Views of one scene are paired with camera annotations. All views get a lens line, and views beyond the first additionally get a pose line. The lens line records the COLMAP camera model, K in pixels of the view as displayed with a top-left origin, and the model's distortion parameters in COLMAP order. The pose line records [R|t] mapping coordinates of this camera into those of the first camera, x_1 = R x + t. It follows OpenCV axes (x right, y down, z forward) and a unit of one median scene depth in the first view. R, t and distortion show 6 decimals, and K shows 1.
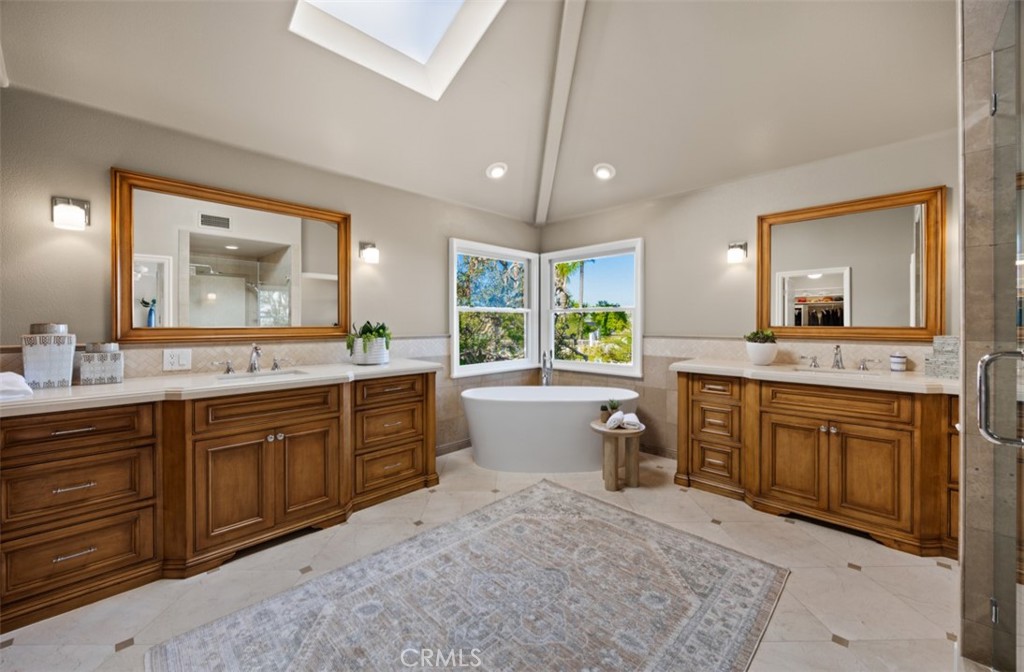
lens RADIAL K [[404.6, 0, 510.0], [0, 404.6, 319.5], [0, 0, 1]] dist [0.000278, 0.000021]
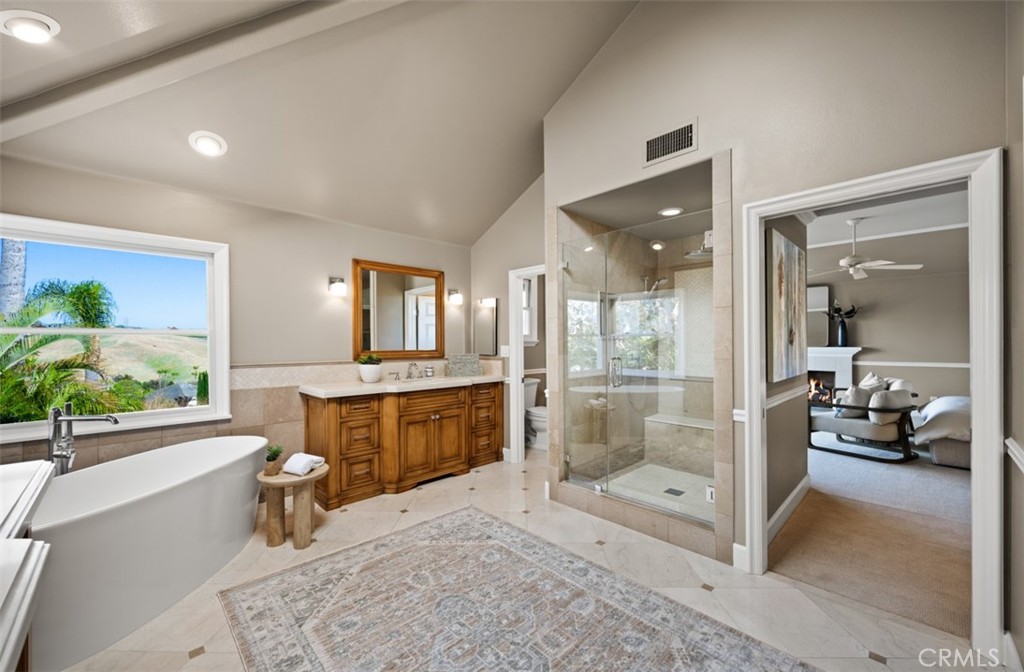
lens RADIAL K [[397.3, 0, 512.0], [0, 397.3, 336.0], [0, 0, 1]] dist [-0.000686, -0.000078]
pose [[0.016344, 0.017964, 0.999705, -0.678718], [-0.003969, 0.999832, -0.017901, -0.012034], [-0.999859, -0.003675, 0.016412, 0.633160]]
